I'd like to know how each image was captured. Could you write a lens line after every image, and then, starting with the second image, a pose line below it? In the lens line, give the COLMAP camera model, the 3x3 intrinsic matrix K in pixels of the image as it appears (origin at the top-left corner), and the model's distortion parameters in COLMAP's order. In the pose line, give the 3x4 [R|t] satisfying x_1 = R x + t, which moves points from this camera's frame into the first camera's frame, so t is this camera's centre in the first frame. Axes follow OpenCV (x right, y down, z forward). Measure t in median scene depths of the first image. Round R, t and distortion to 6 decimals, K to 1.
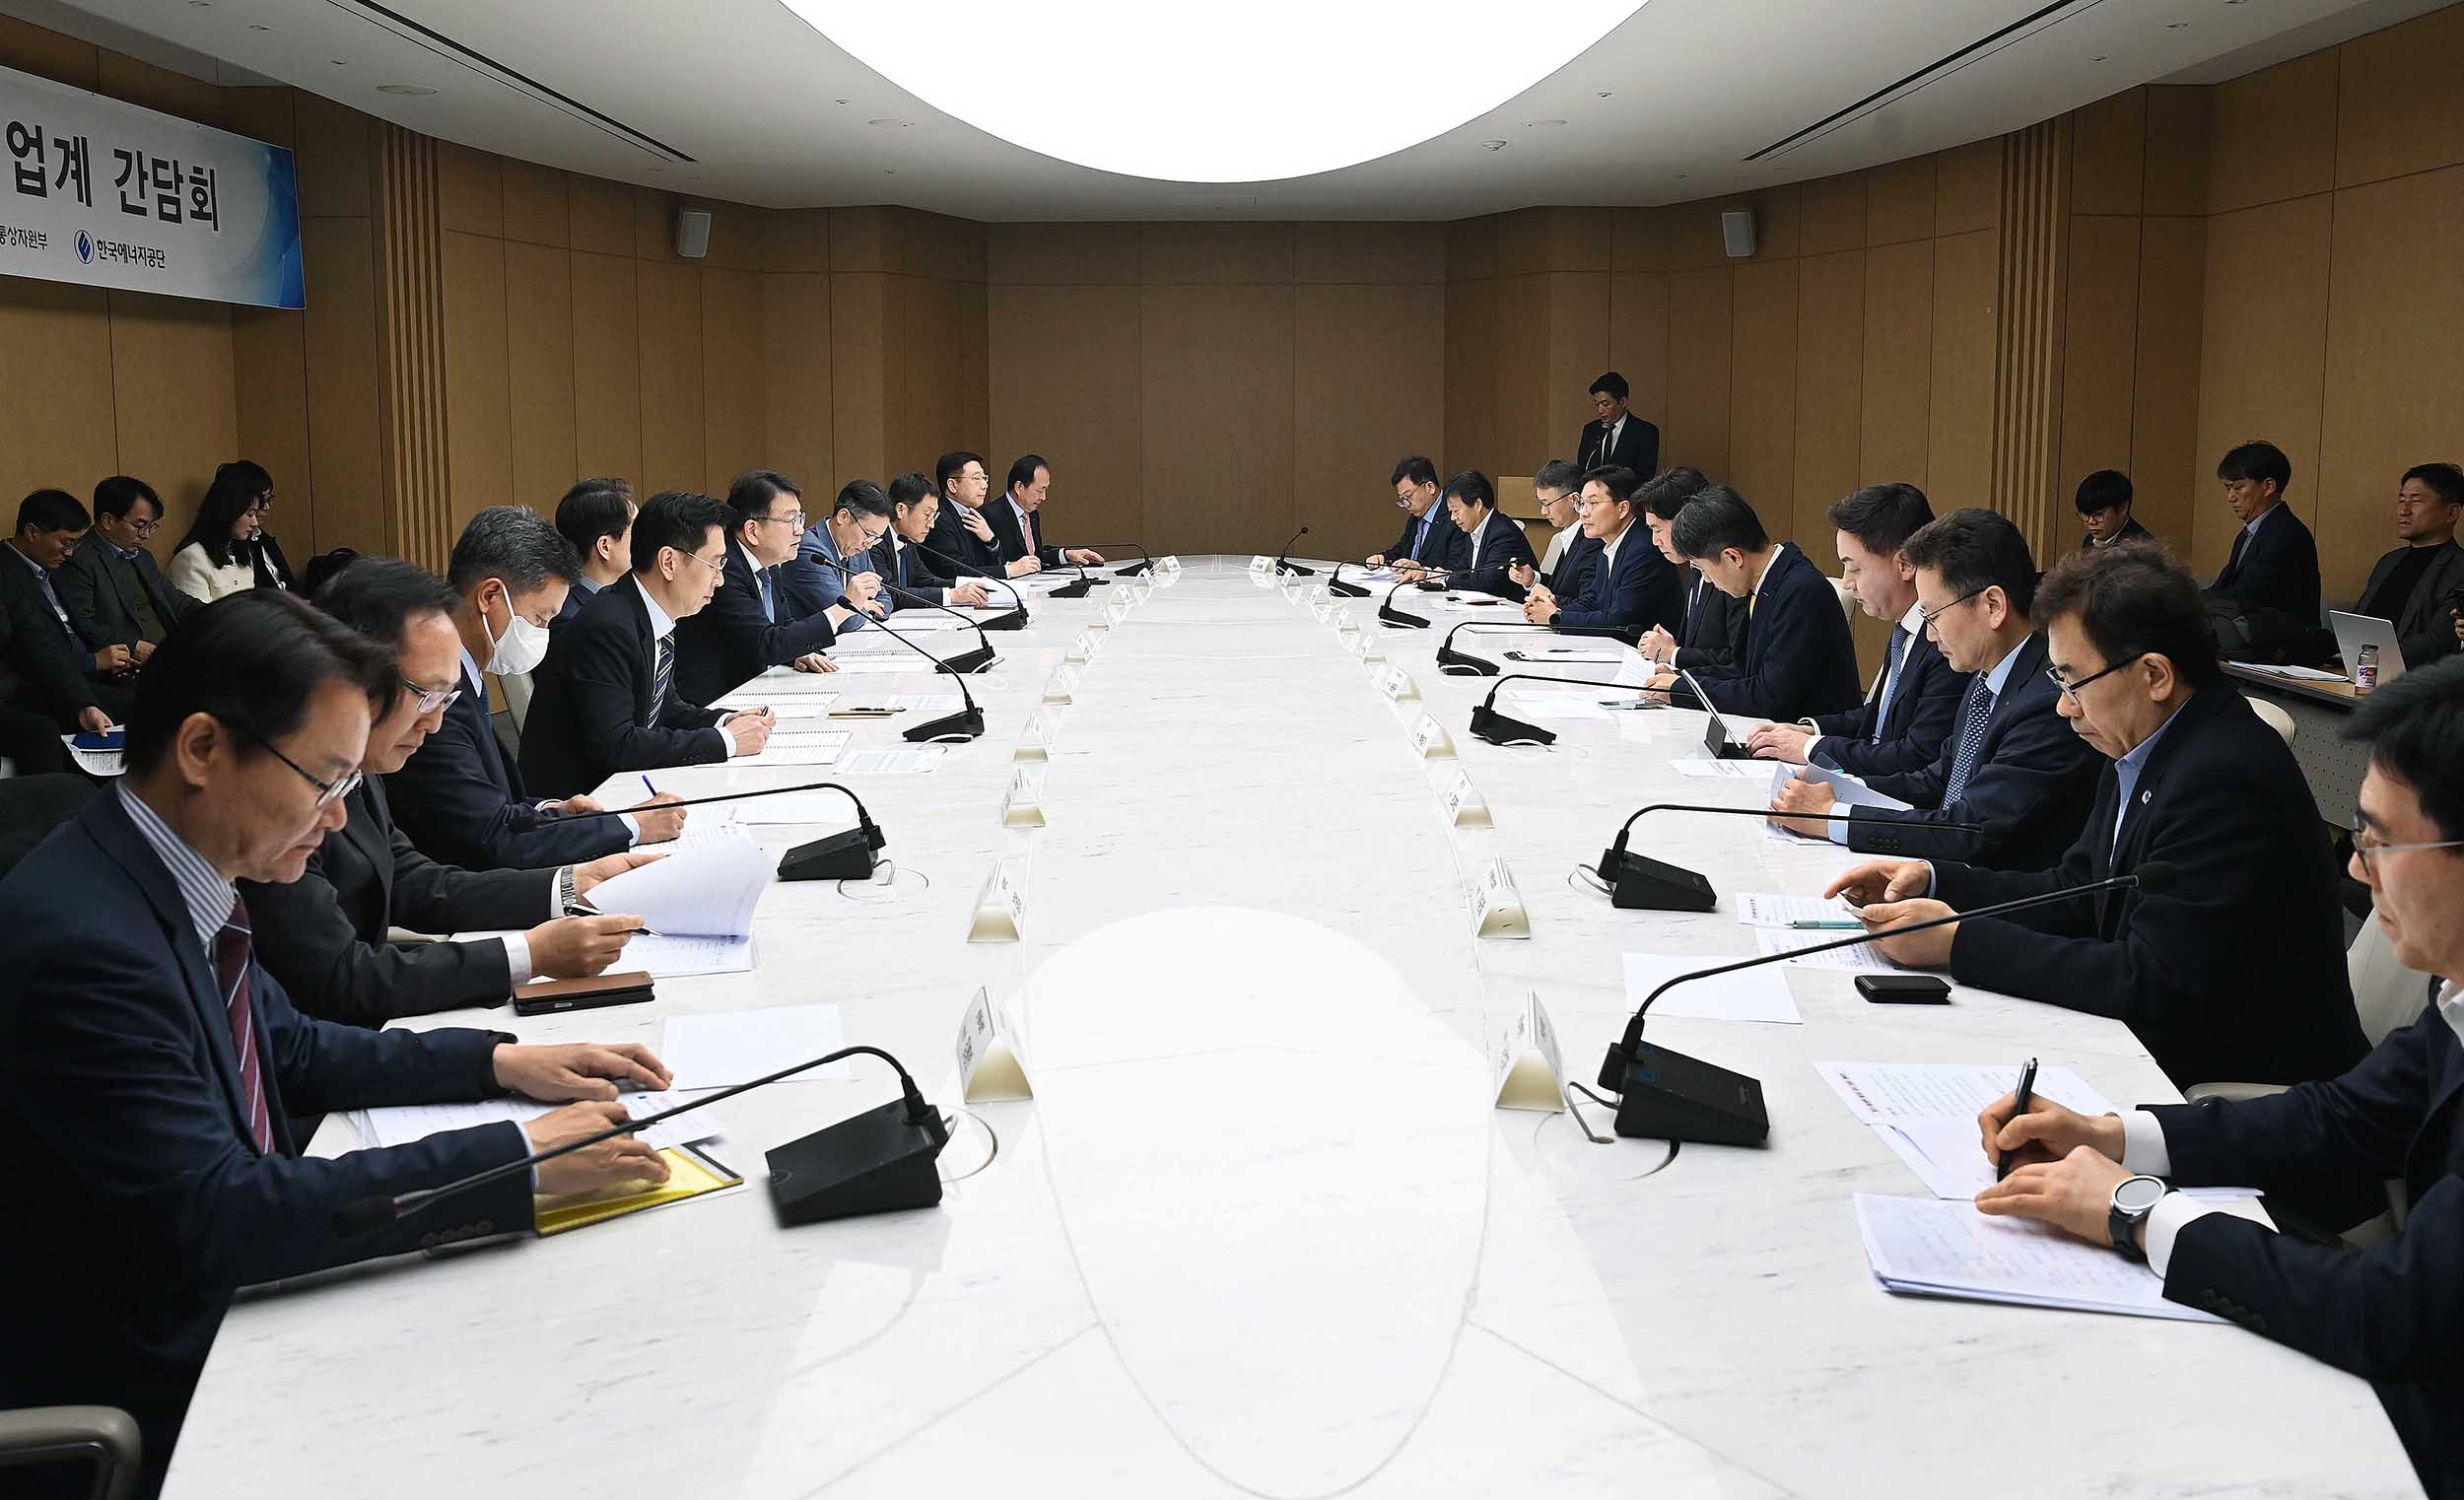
lens RADIAL K [[2427.3, 0, 1232.1], [0, 2427.3, 682.6], [0, 0, 1]] dist [0.010360, 0.014857]
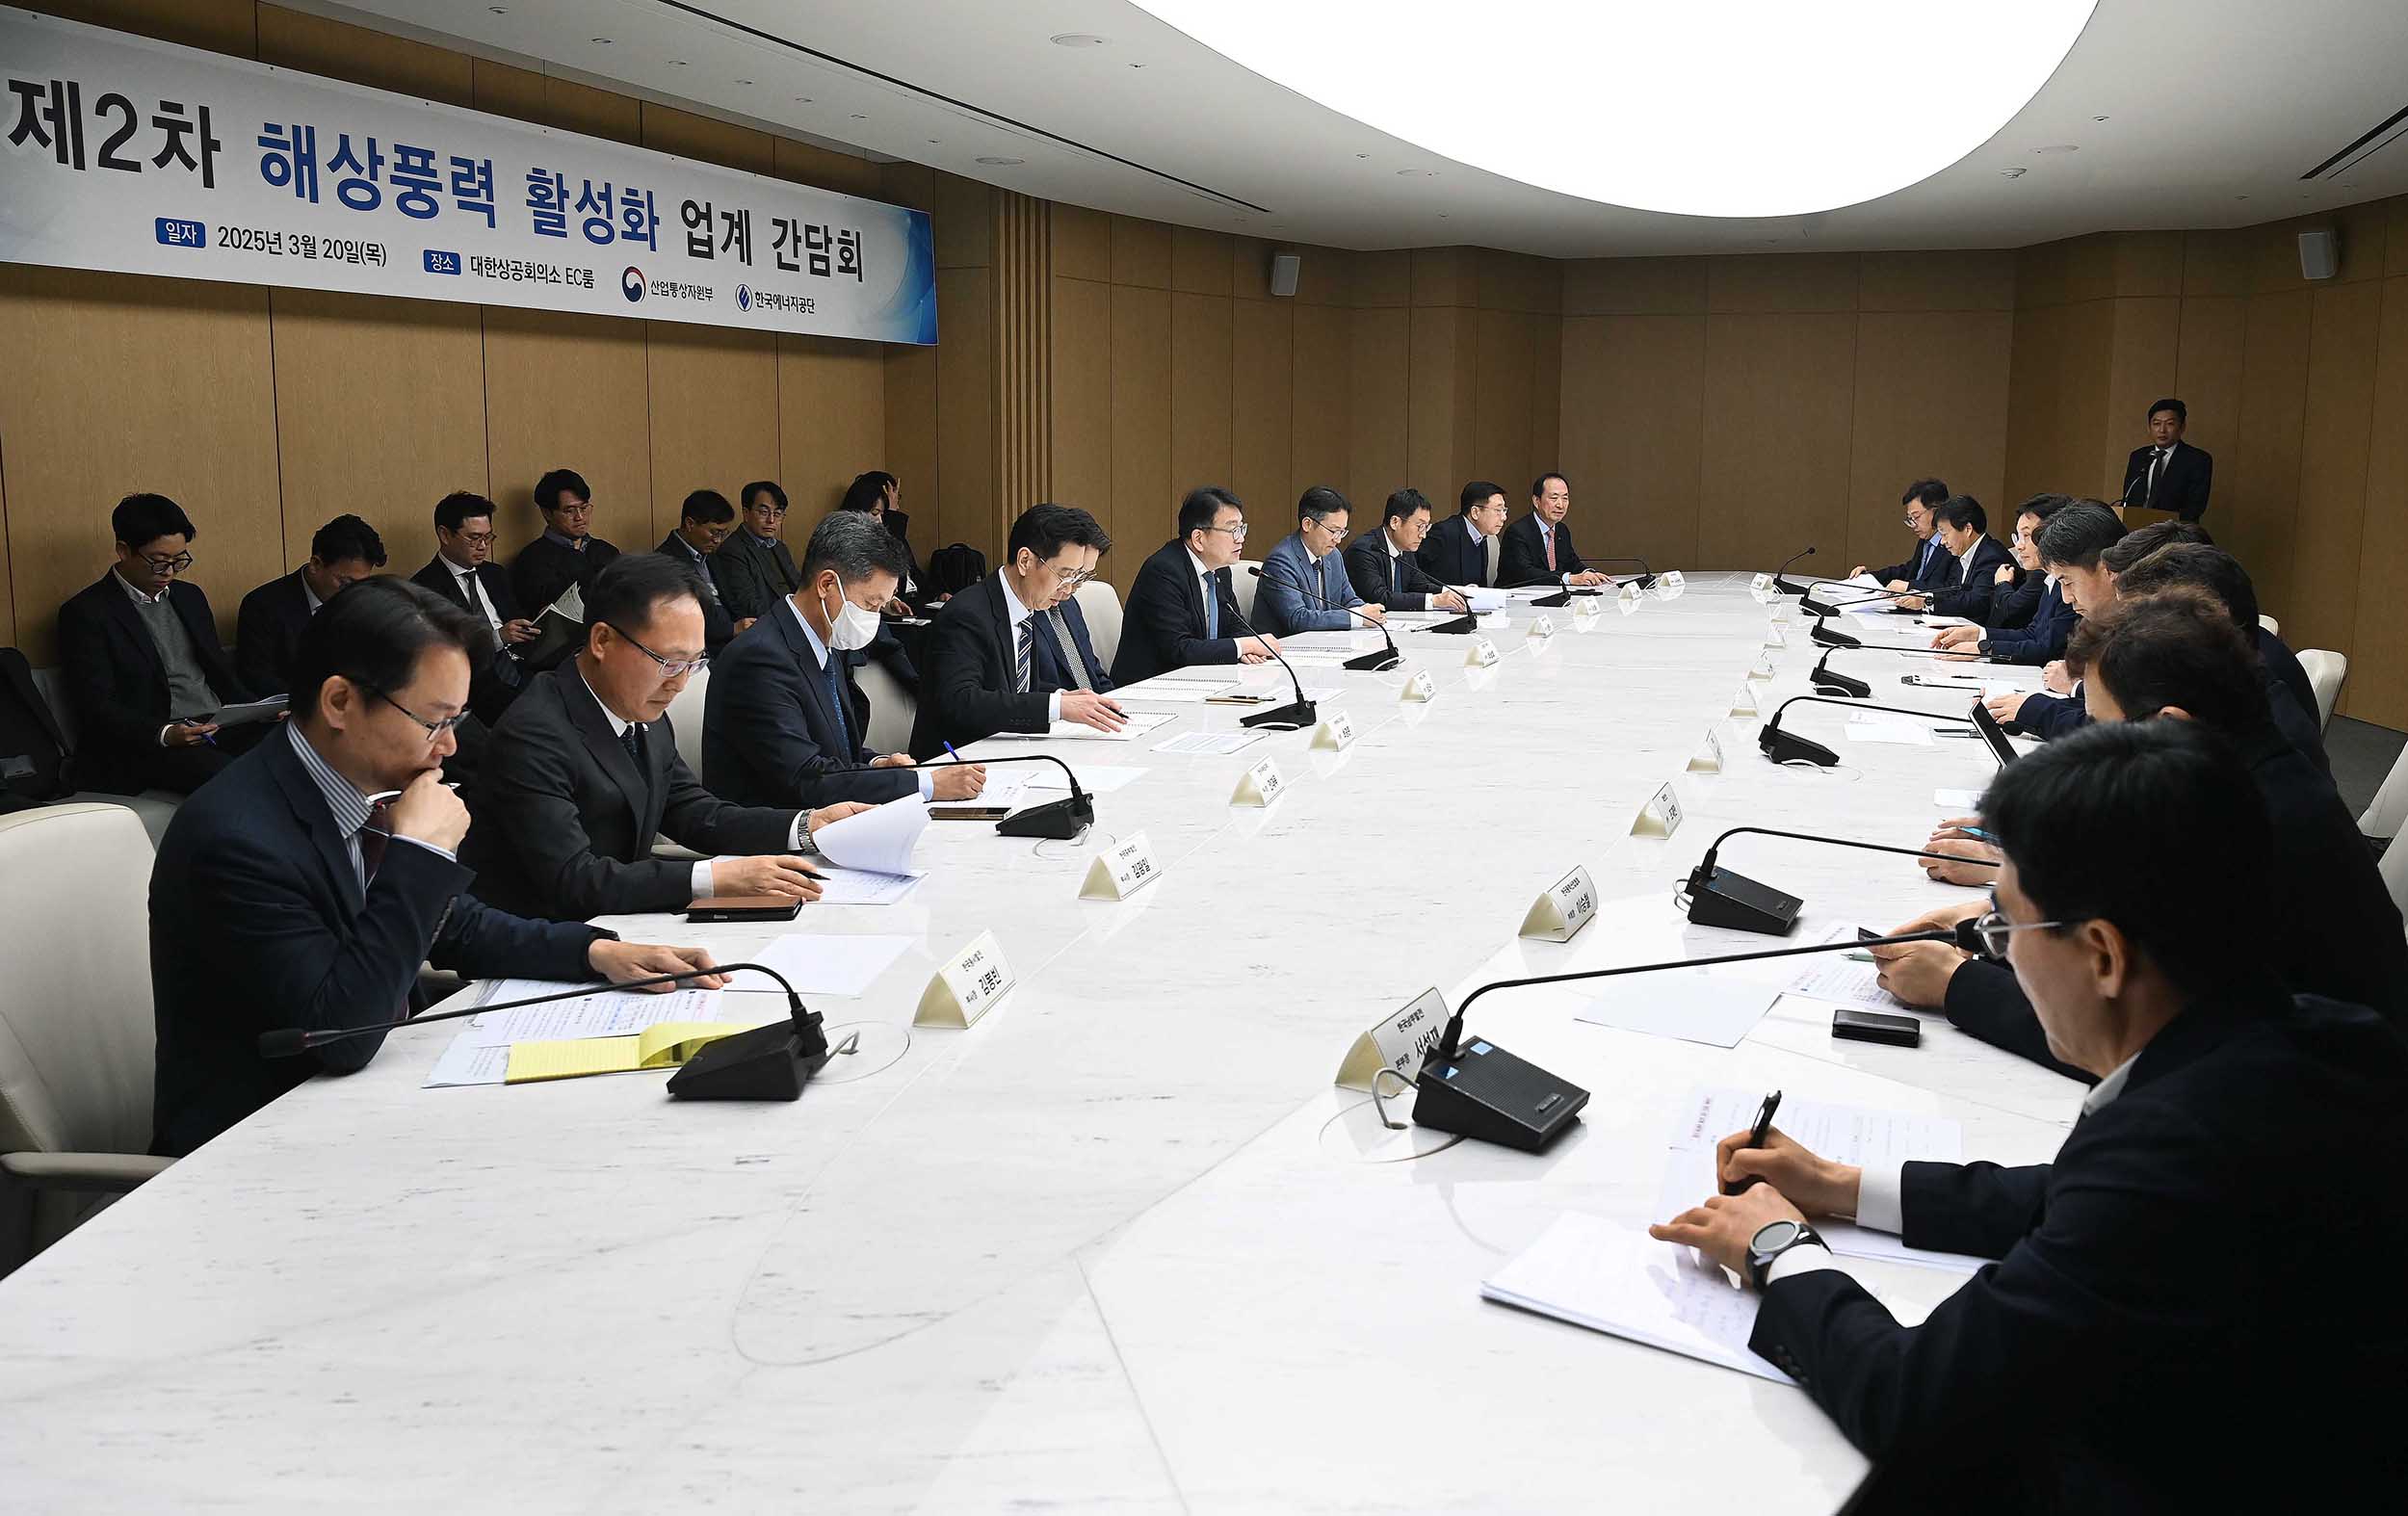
lens RADIAL K [[2208.6, 0, 1204.0], [0, 2208.6, 758.0], [0, 0, 1]] dist [-0.011680, 0.005590]
pose [[0.923312, 0.064321, -0.378626, 0.190554], [-0.050266, 0.997634, 0.046899, -0.006800], [0.380747, -0.024271, 0.924361, 0.029882]]
